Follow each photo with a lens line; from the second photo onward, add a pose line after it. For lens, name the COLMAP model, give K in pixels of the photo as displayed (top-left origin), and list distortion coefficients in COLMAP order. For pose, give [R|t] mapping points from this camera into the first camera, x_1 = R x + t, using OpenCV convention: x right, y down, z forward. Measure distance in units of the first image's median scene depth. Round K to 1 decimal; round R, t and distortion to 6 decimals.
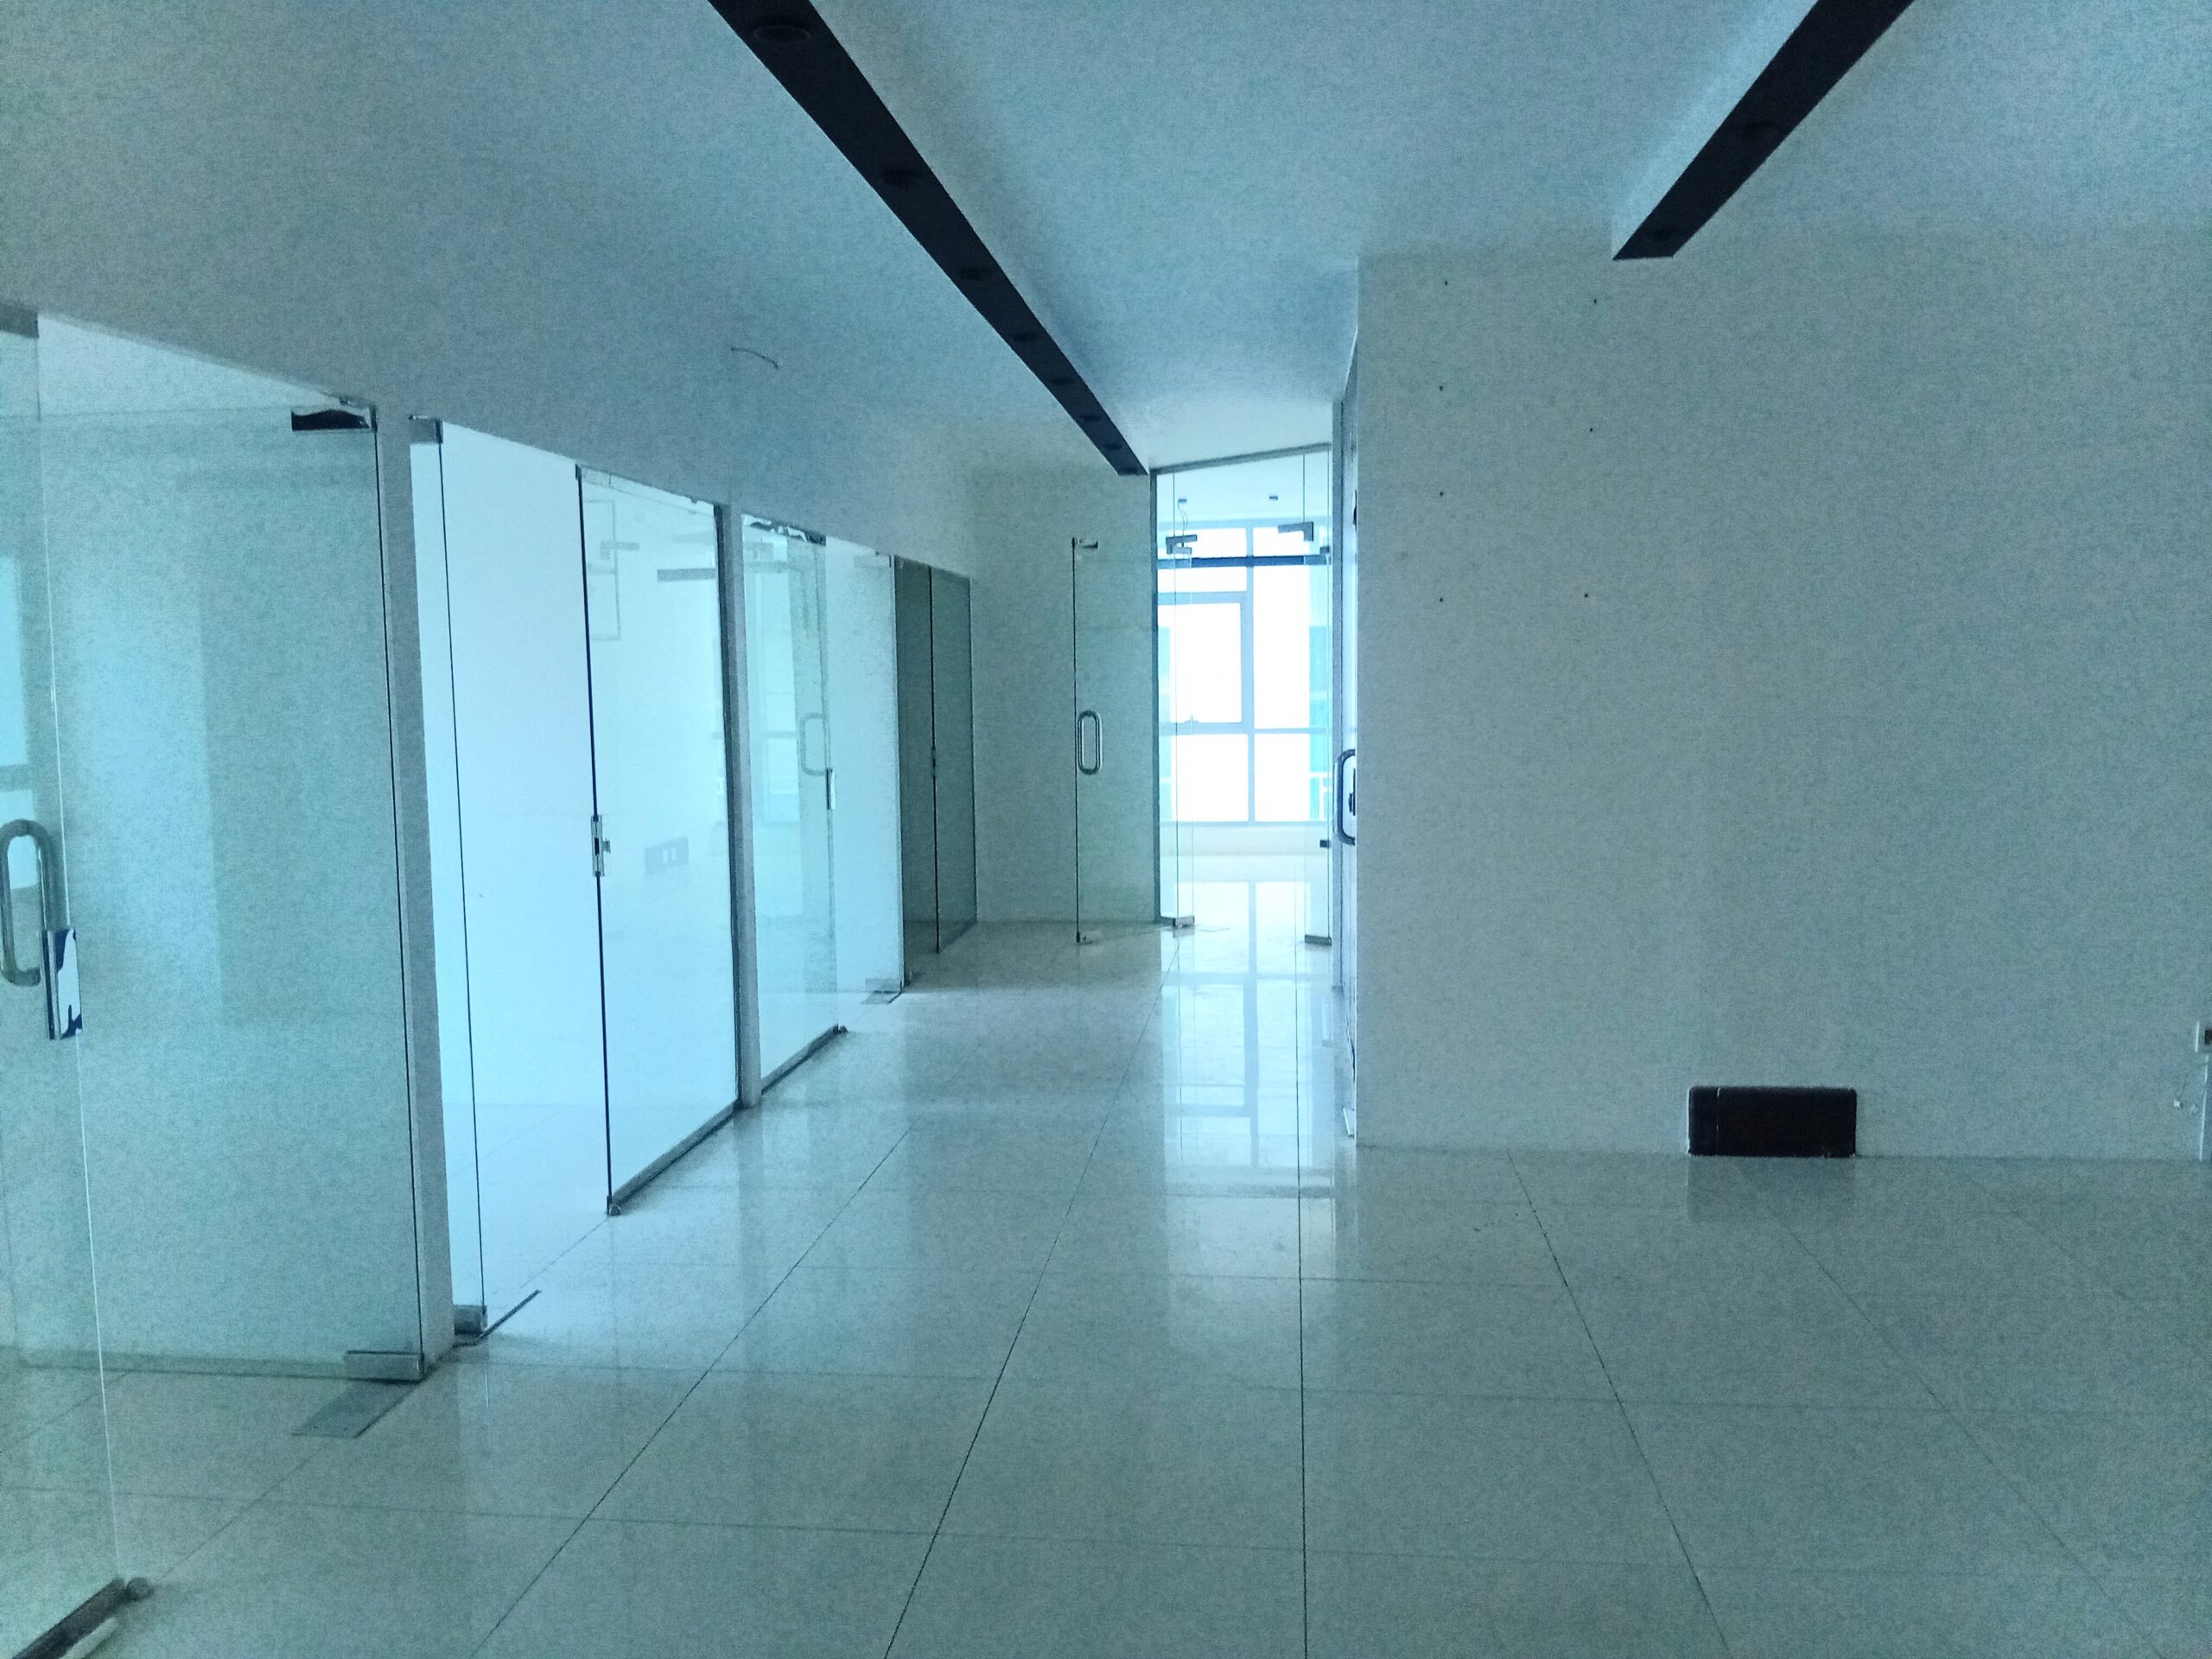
lens RADIAL K [[1726.8, 0, 1106.0], [0, 1726.8, 829.5], [0, 0, 1]] dist [-0.013836, -0.007325]
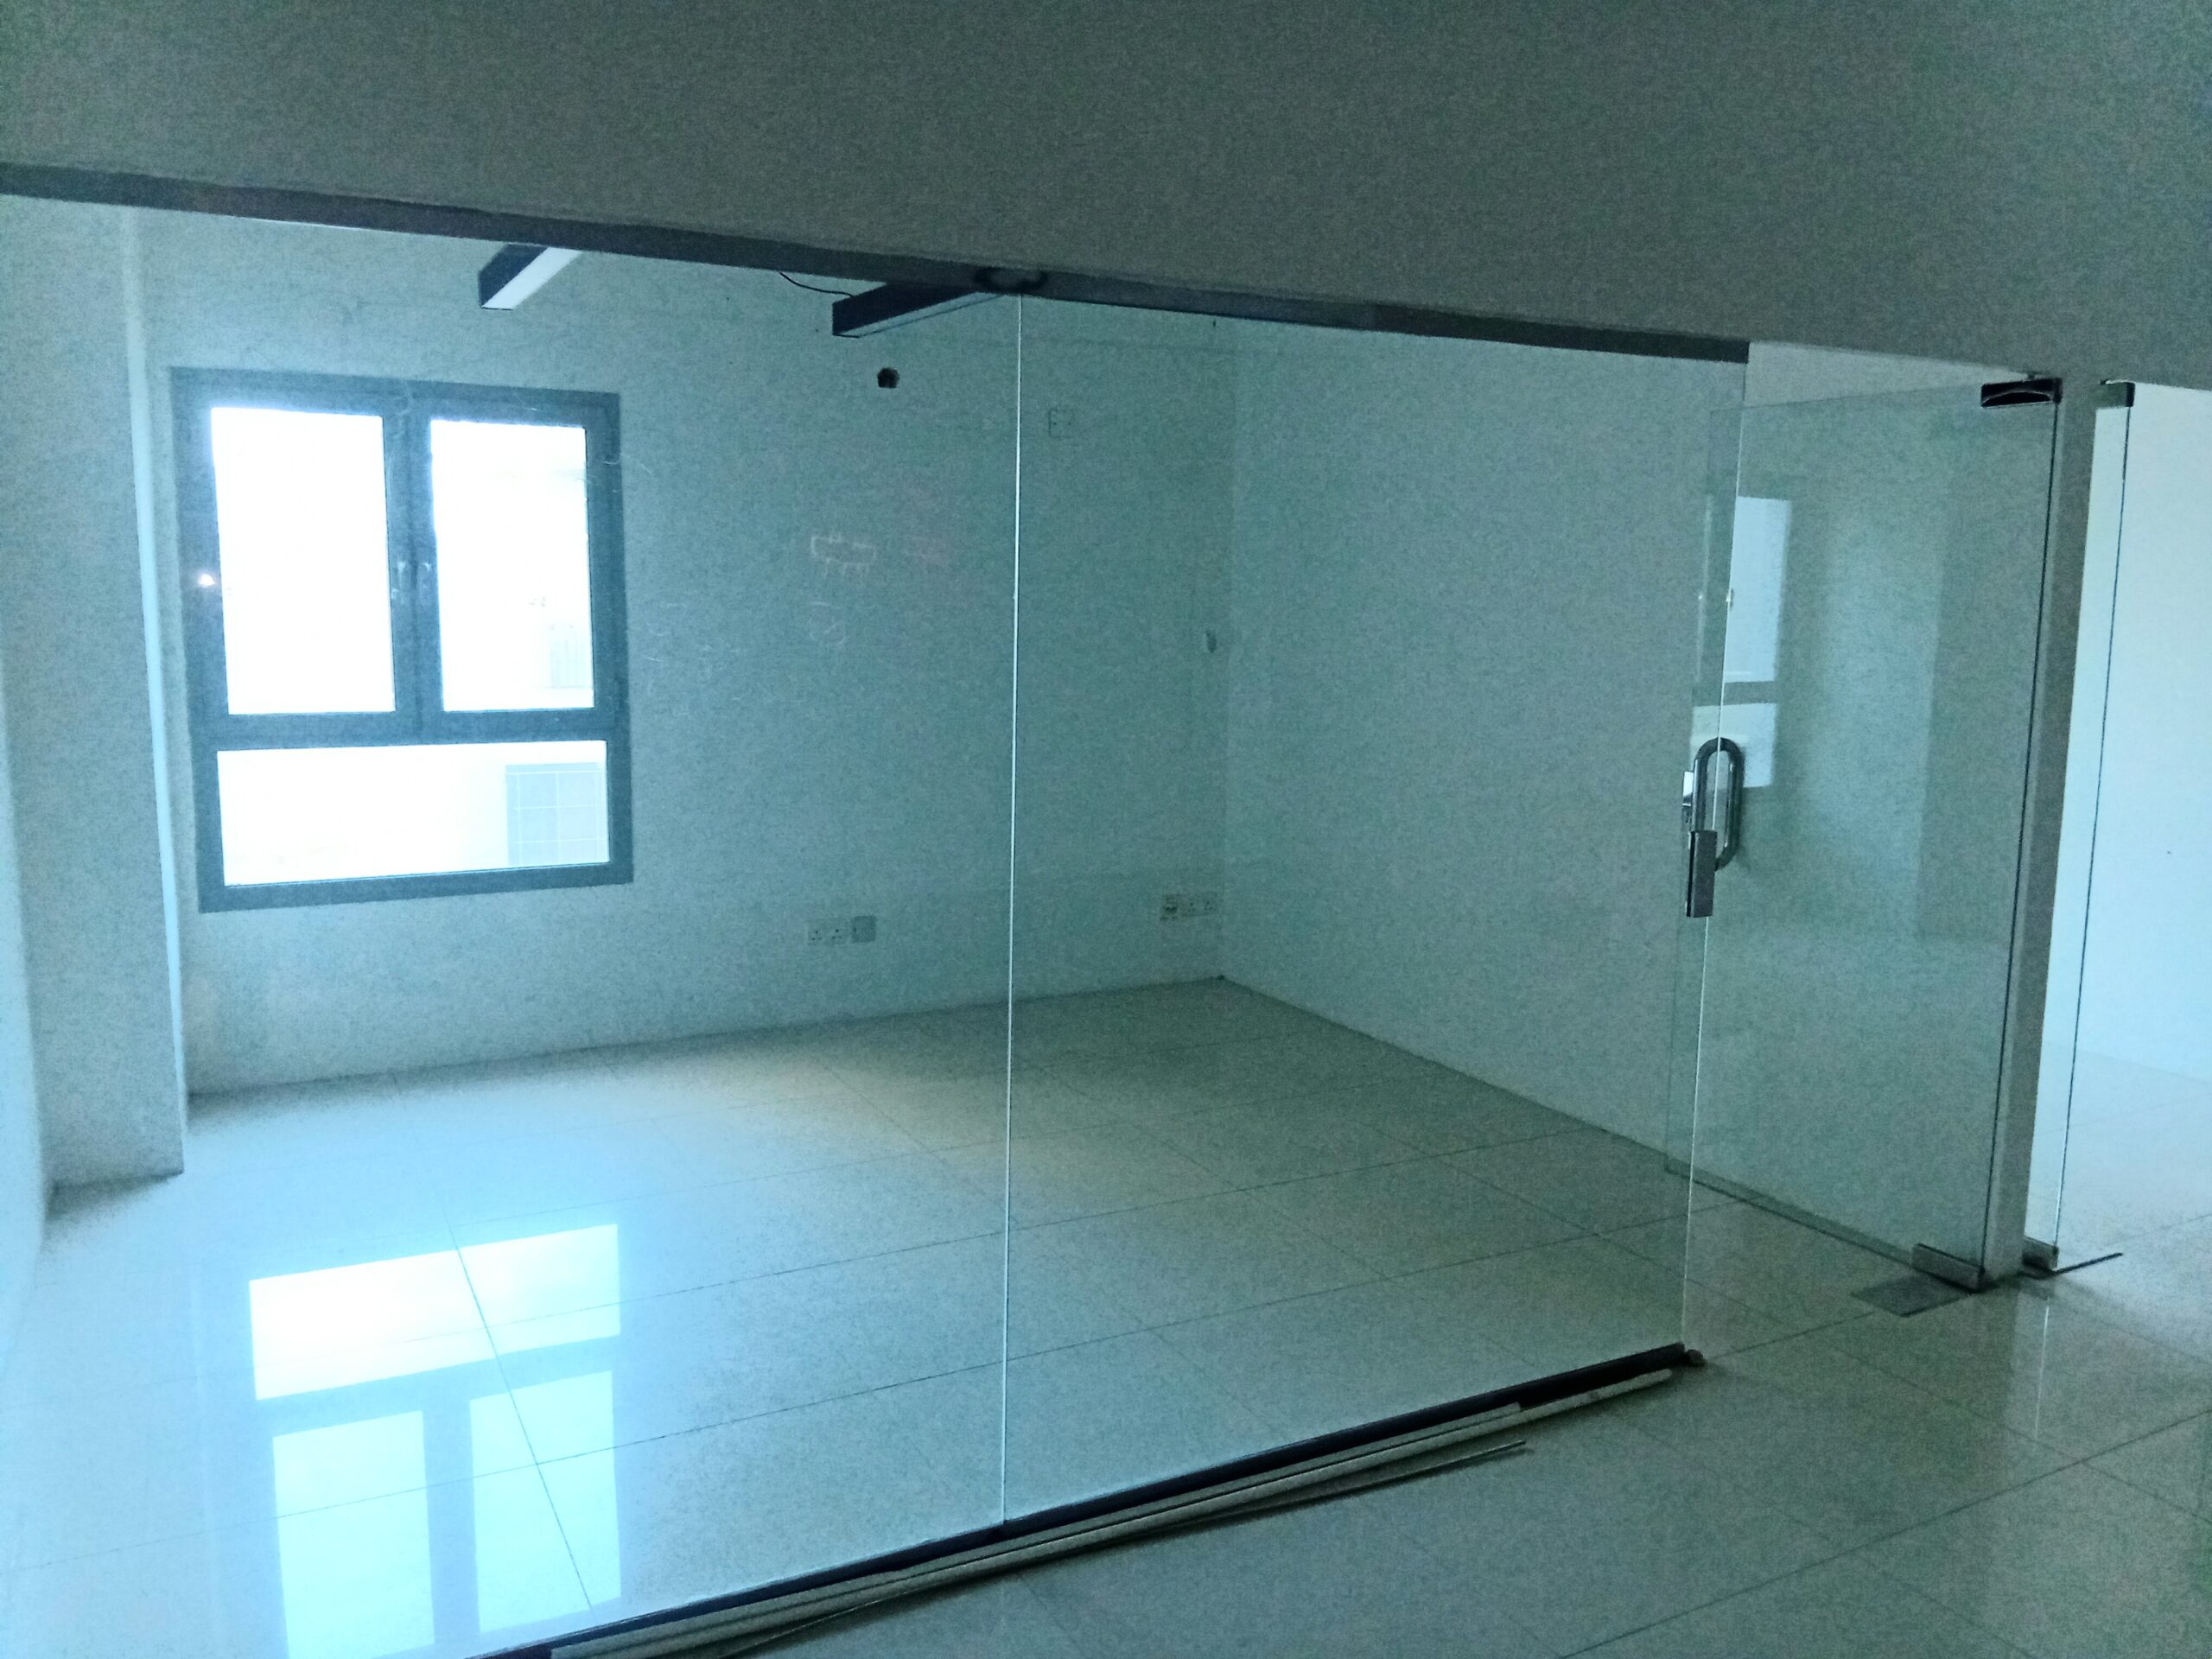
lens RADIAL K [[1676.5, 0, 1106.0], [0, 1676.5, 829.5], [0, 0, 1]] dist [0.084864, -0.173813]
pose [[0.574180, 0.140033, -0.806665, 0.101558], [-0.100073, 0.989881, 0.100607, -0.016572], [0.812590, 0.022959, 0.582383, -0.062490]]
